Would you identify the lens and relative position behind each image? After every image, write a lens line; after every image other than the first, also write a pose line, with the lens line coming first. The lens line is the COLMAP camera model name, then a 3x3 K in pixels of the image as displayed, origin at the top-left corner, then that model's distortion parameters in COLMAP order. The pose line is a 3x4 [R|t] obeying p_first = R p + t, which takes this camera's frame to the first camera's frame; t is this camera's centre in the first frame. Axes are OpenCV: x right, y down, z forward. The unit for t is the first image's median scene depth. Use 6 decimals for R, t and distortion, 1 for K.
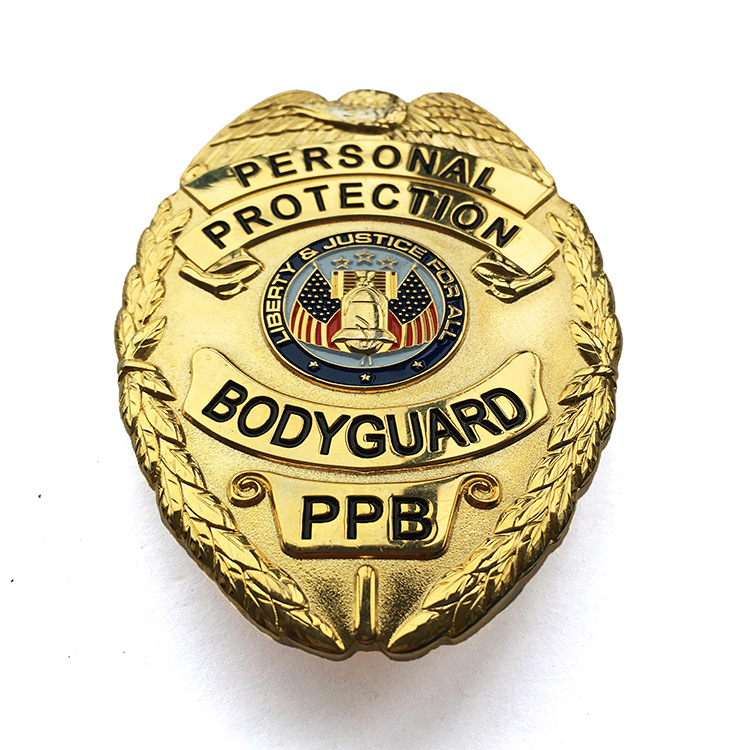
lens RADIAL K [[897.7, 0, 375.0], [0, 897.7, 375.0], [0, 0, 1]] dist [0.068831, 0.003227]
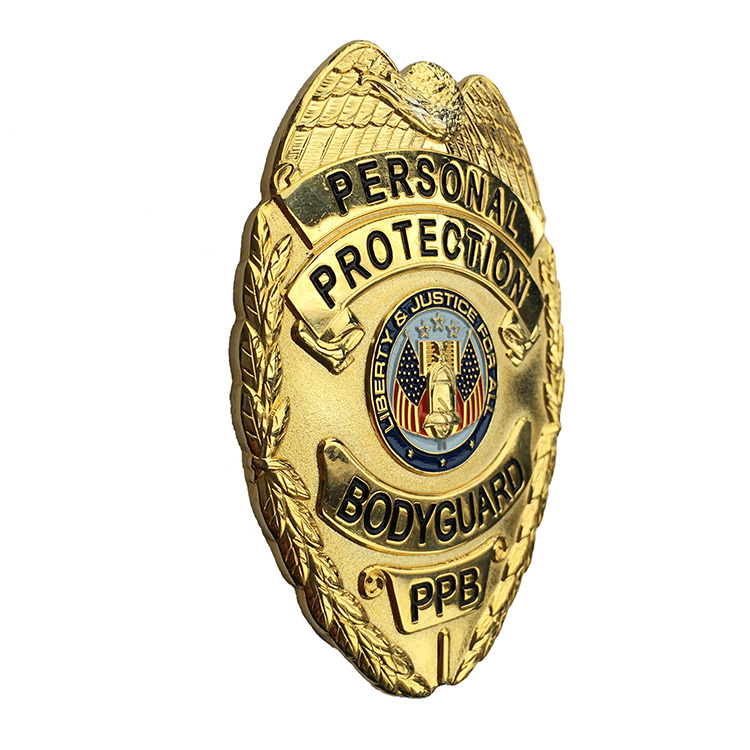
lens RADIAL K [[897.7, 0, 375.0], [0, 897.7, 375.0], [0, 0, 1]] dist [0.068831, 0.003227]
pose [[0.747788, -0.028063, 0.663344, -0.789977], [-0.369830, 0.812147, 0.451268, -0.543689], [-0.551397, -0.582777, 0.596935, 0.388817]]
